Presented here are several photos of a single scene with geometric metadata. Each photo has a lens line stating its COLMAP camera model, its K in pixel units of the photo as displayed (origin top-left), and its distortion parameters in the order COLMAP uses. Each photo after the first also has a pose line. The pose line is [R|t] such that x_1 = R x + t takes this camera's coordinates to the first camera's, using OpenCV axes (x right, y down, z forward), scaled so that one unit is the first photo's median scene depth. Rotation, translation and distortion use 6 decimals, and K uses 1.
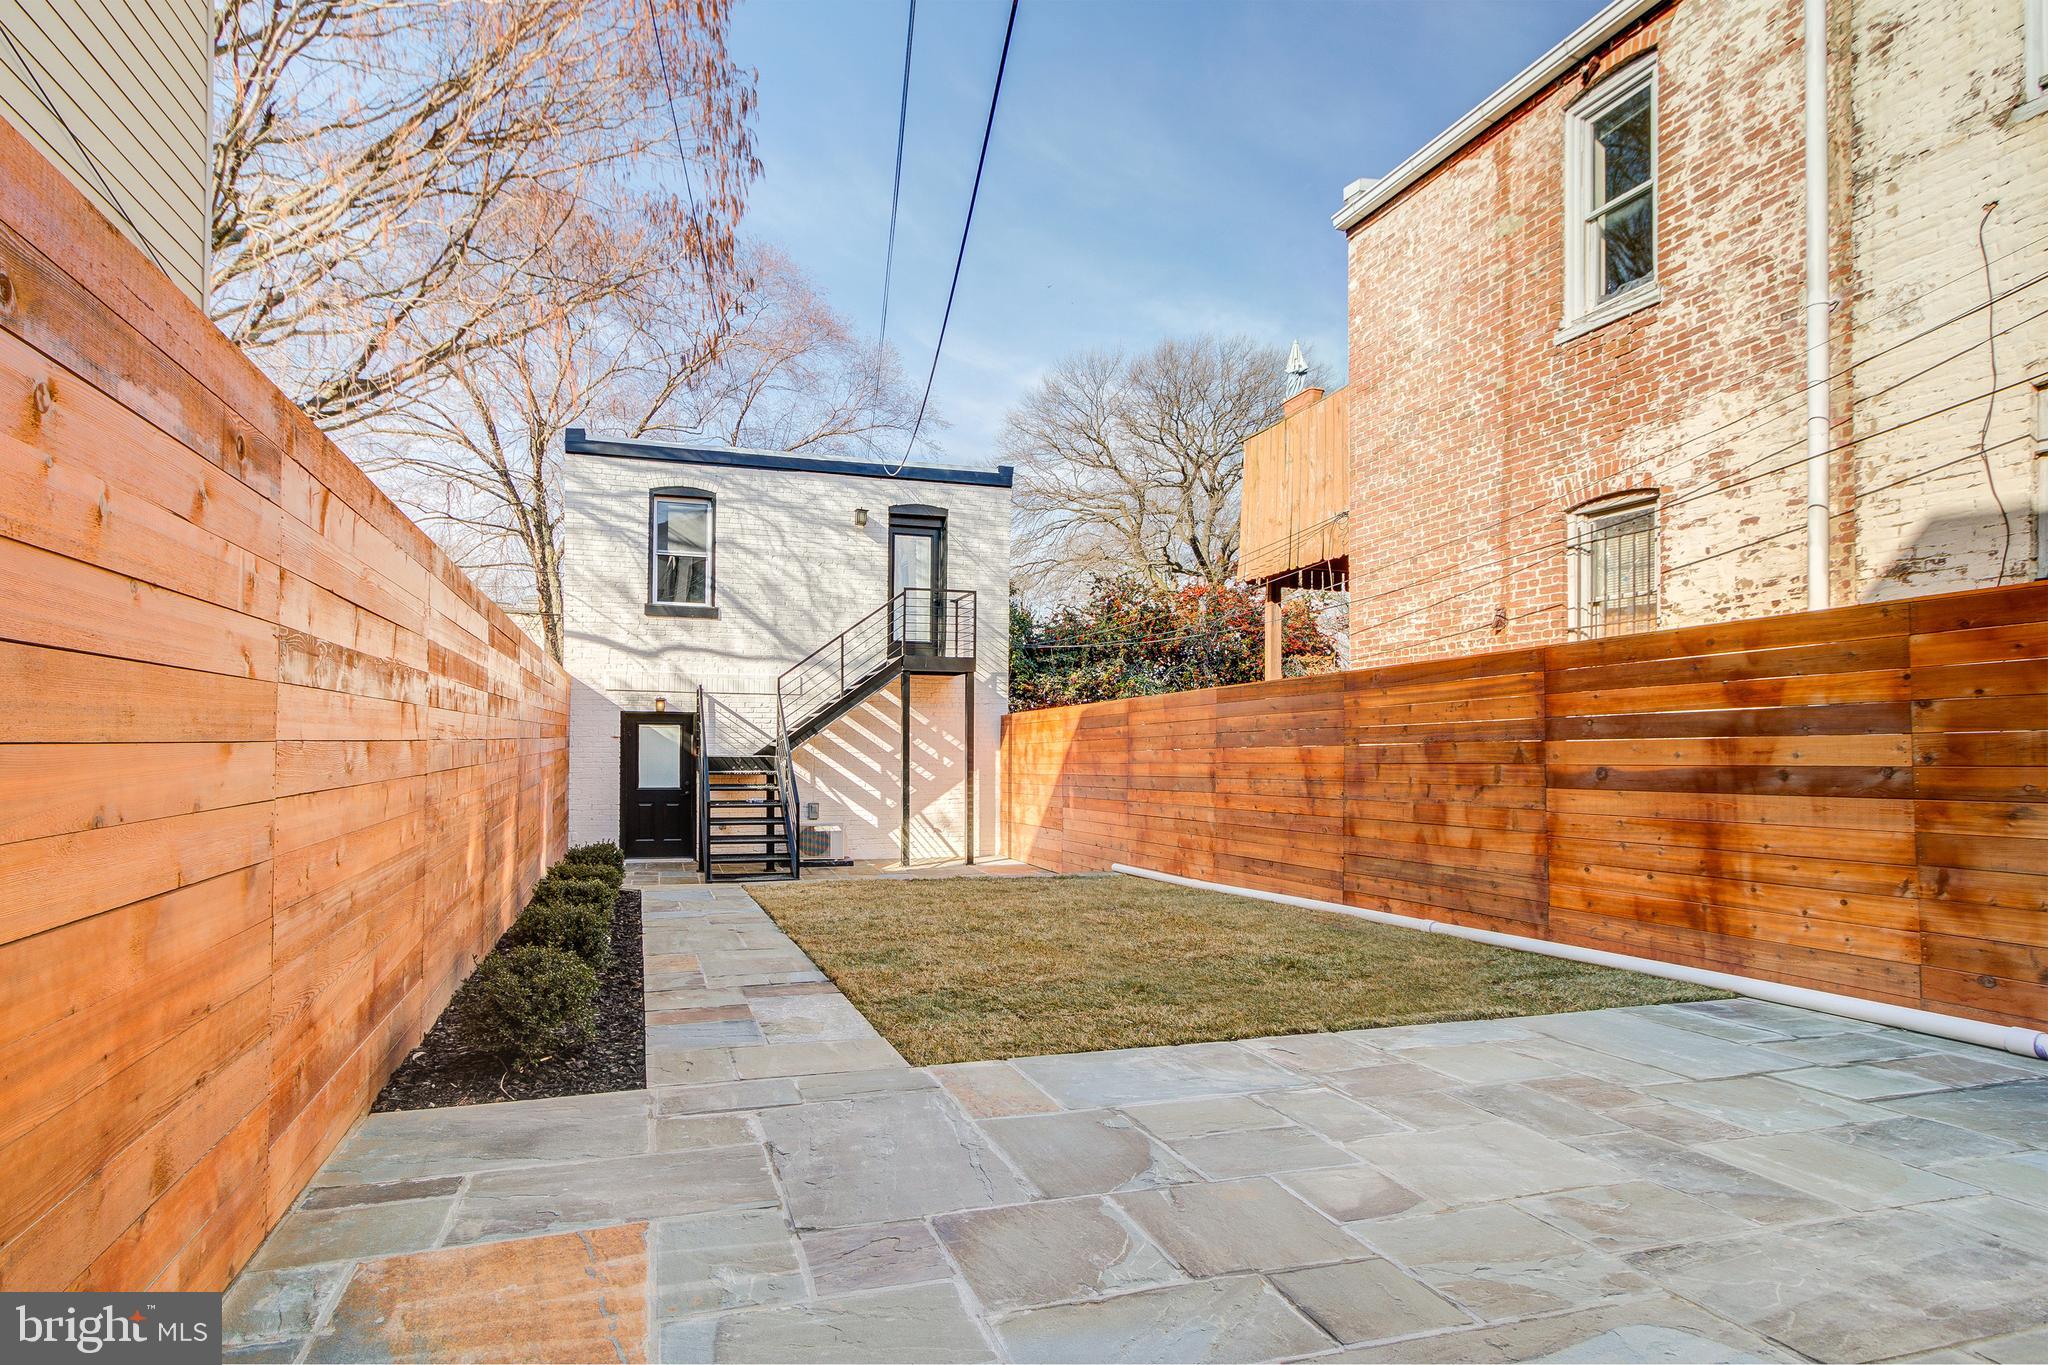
lens RADIAL K [[1048.3, 0, 1024.0], [0, 1048.3, 682.5], [0, 0, 1]] dist [0.003119, 0.000995]
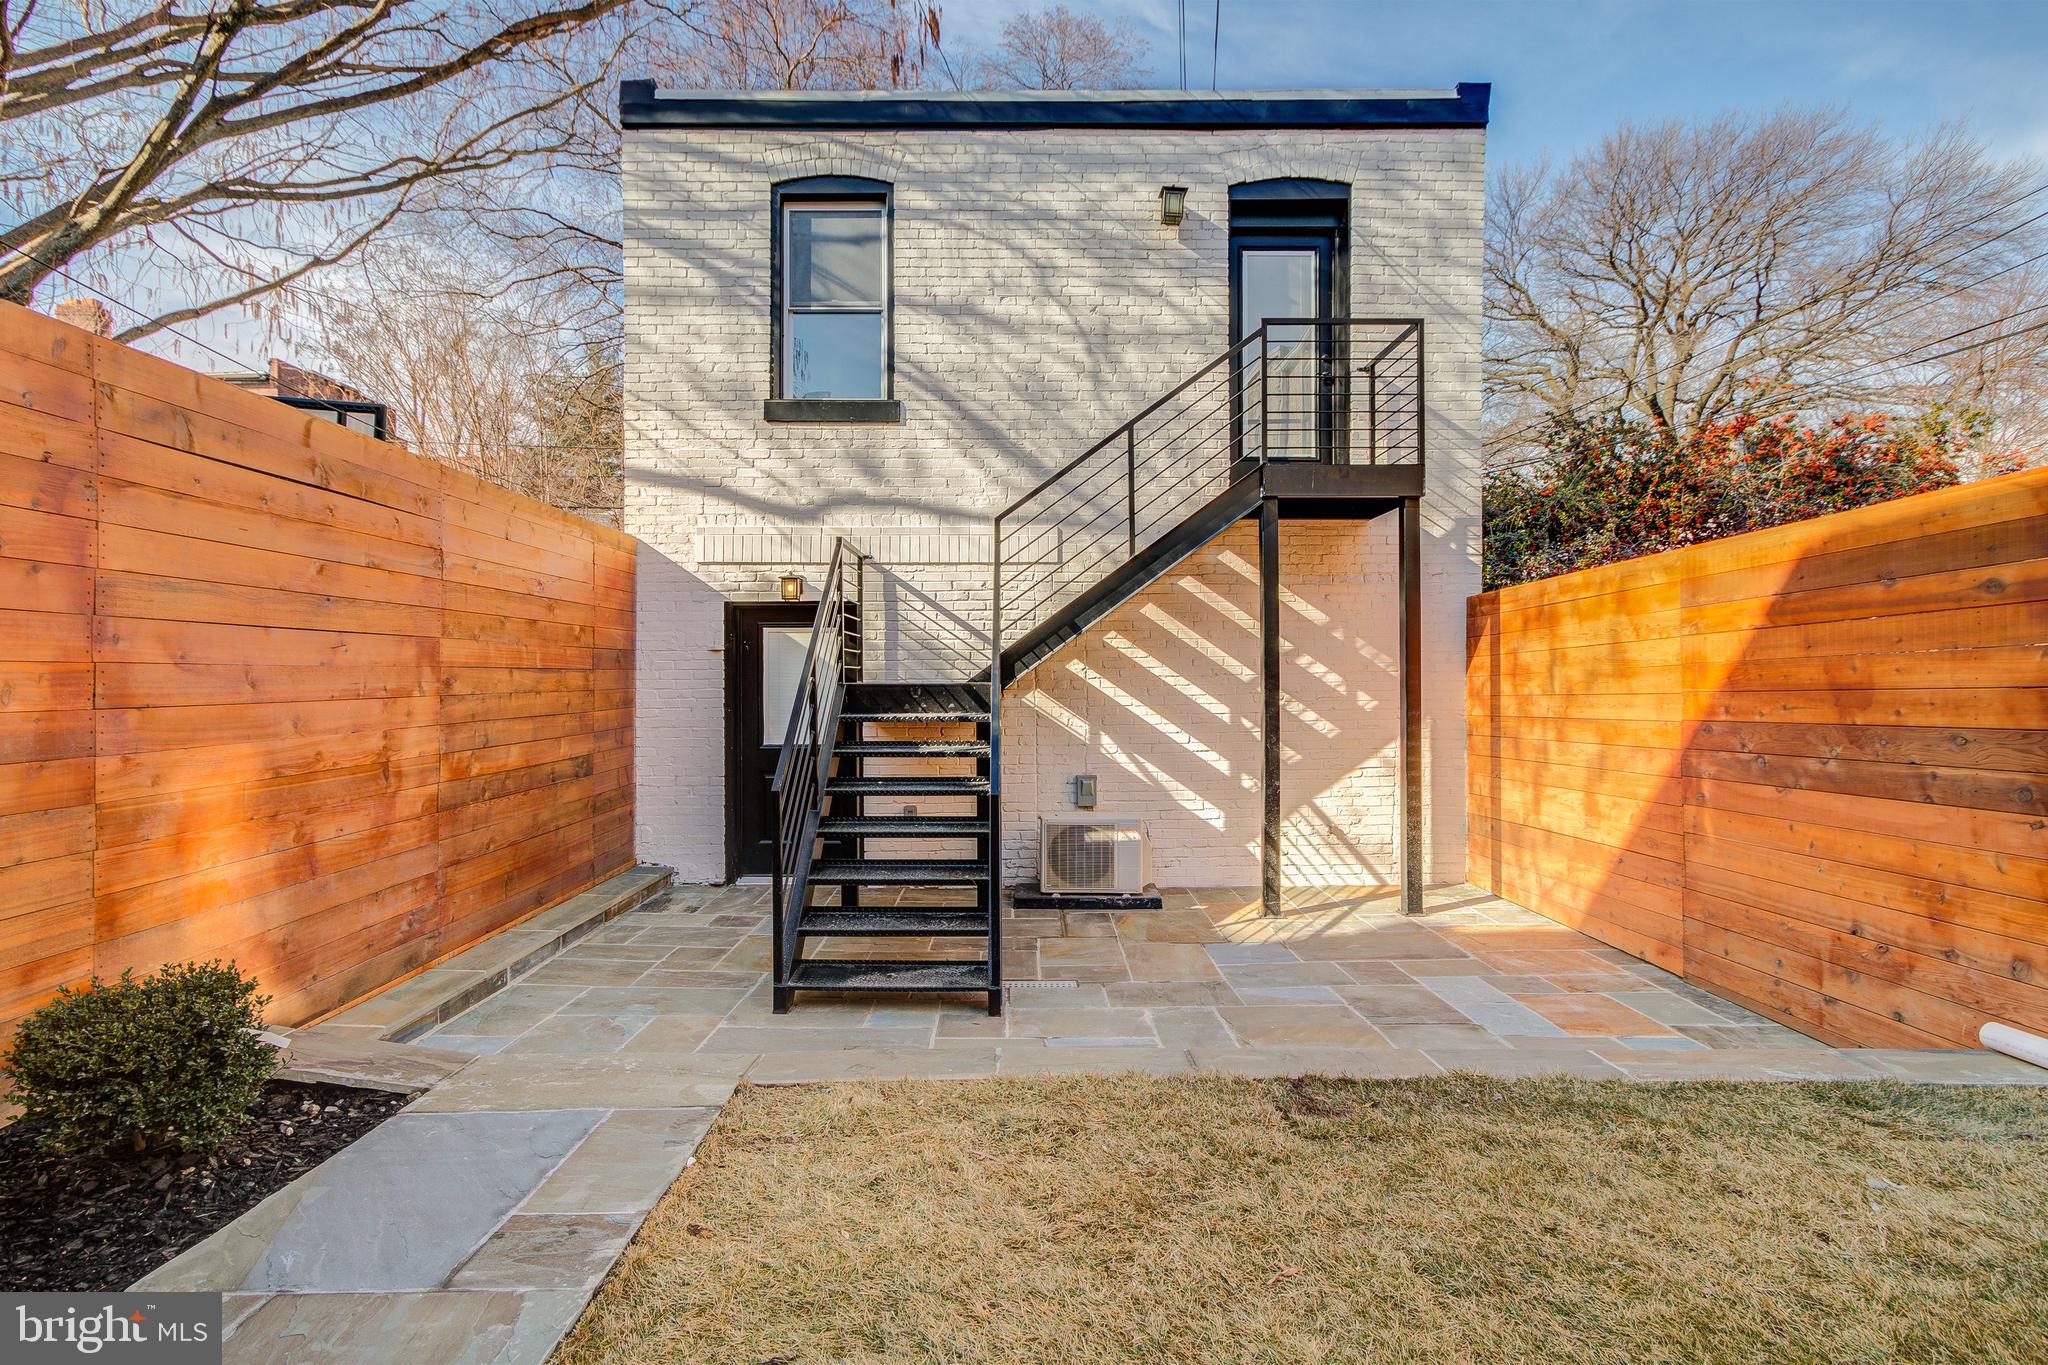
lens RADIAL K [[1048.3, 0, 1024.0], [0, 1048.3, 682.5], [0, 0, 1]] dist [0.003119, 0.000995]
pose [[0.943971, -0.008791, -0.329913, -0.061000], [0.028189, 0.998140, 0.054059, 0.040233], [0.328824, -0.060330, 0.942462, 0.505207]]
